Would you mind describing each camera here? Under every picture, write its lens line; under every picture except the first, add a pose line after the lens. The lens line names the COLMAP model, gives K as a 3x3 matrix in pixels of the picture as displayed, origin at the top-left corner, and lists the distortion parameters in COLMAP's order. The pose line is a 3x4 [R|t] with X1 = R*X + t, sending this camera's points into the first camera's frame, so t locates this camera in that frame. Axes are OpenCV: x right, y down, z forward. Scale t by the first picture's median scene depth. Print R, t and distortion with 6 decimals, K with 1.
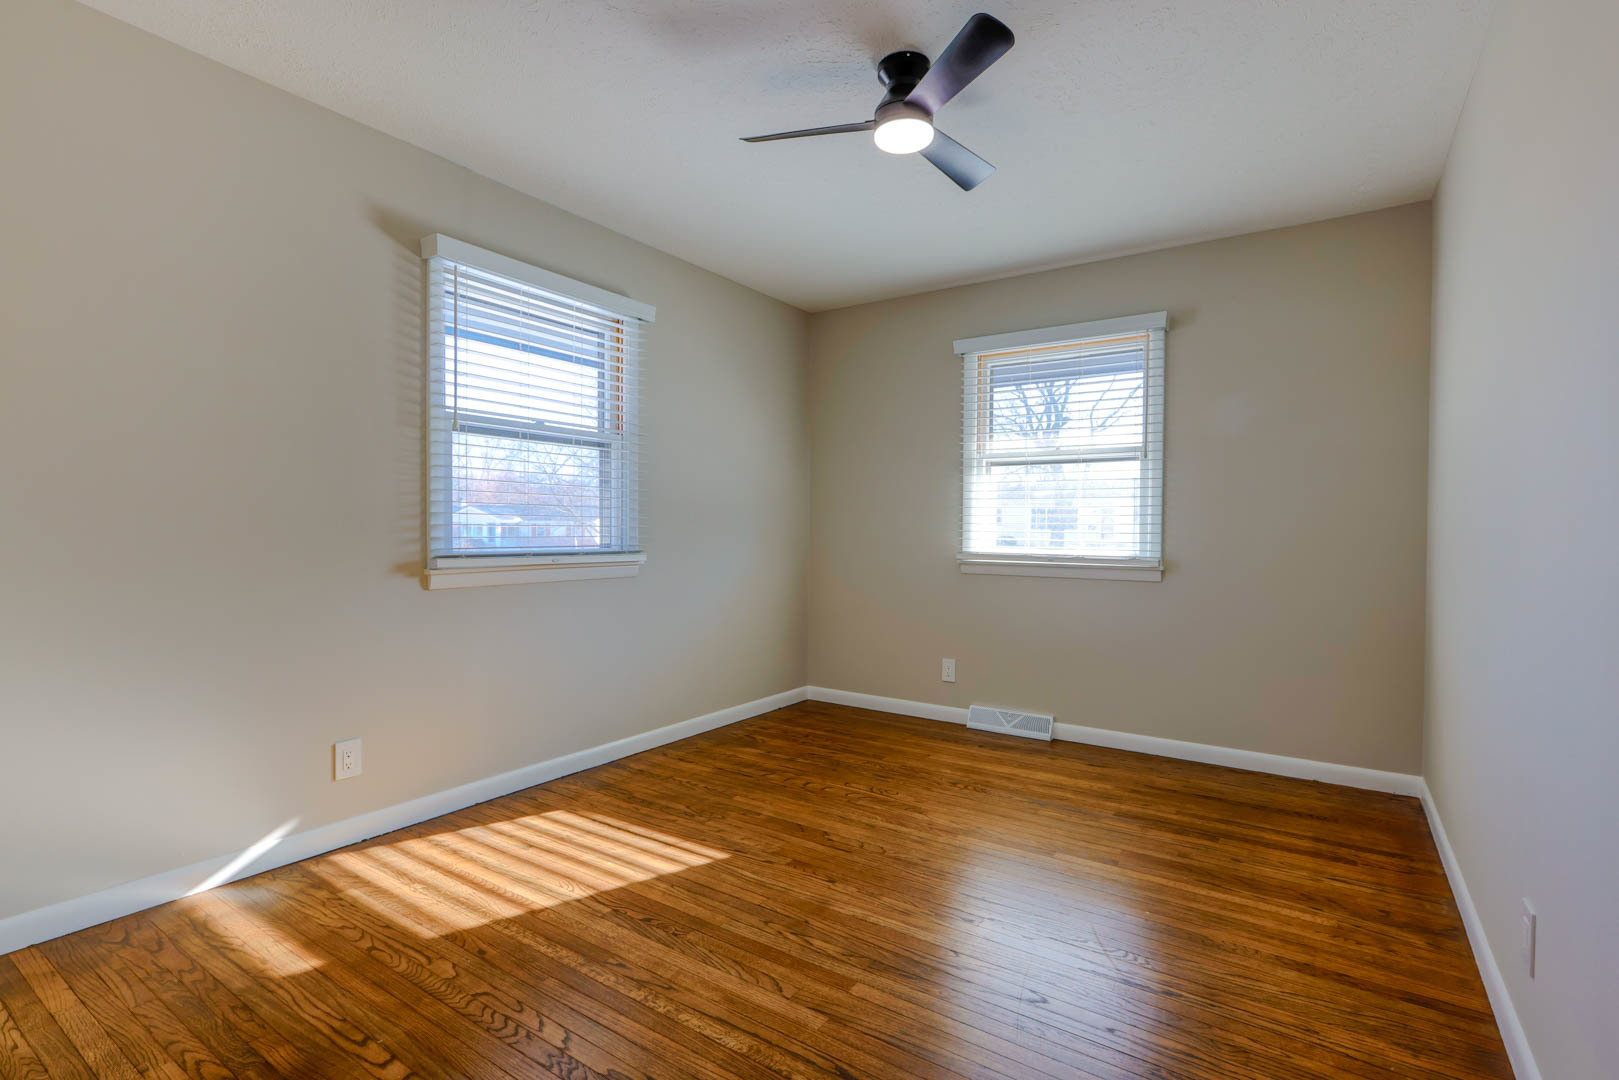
lens RADIAL K [[761.2, 0, 809.7], [0, 761.2, 540.2], [0, 0, 1]] dist [-0.004520, 0.004417]
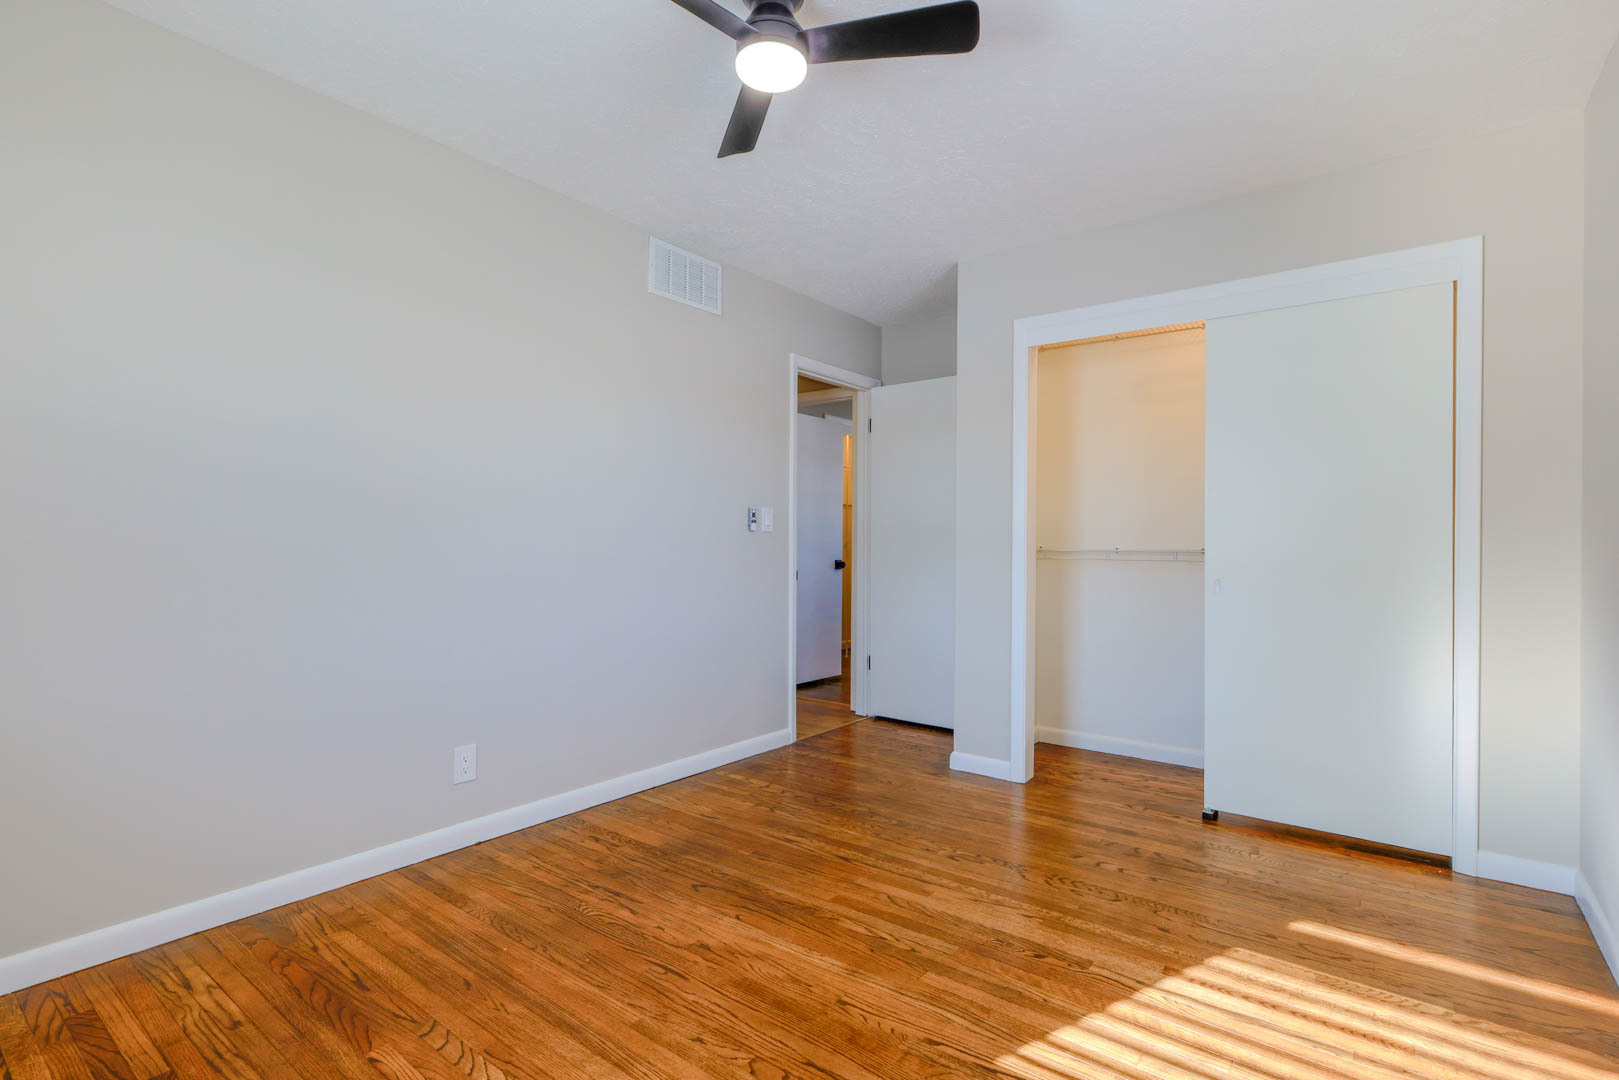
lens RADIAL K [[761.2, 0, 811.2], [0, 761.2, 540.0], [0, 0, 1]] dist [-0.004520, 0.004417]
pose [[-0.998231, -0.018760, 0.056422, 0.029251], [-0.018181, 0.999777, 0.010758, -0.029924], [-0.056612, 0.009713, -0.998349, 2.056693]]
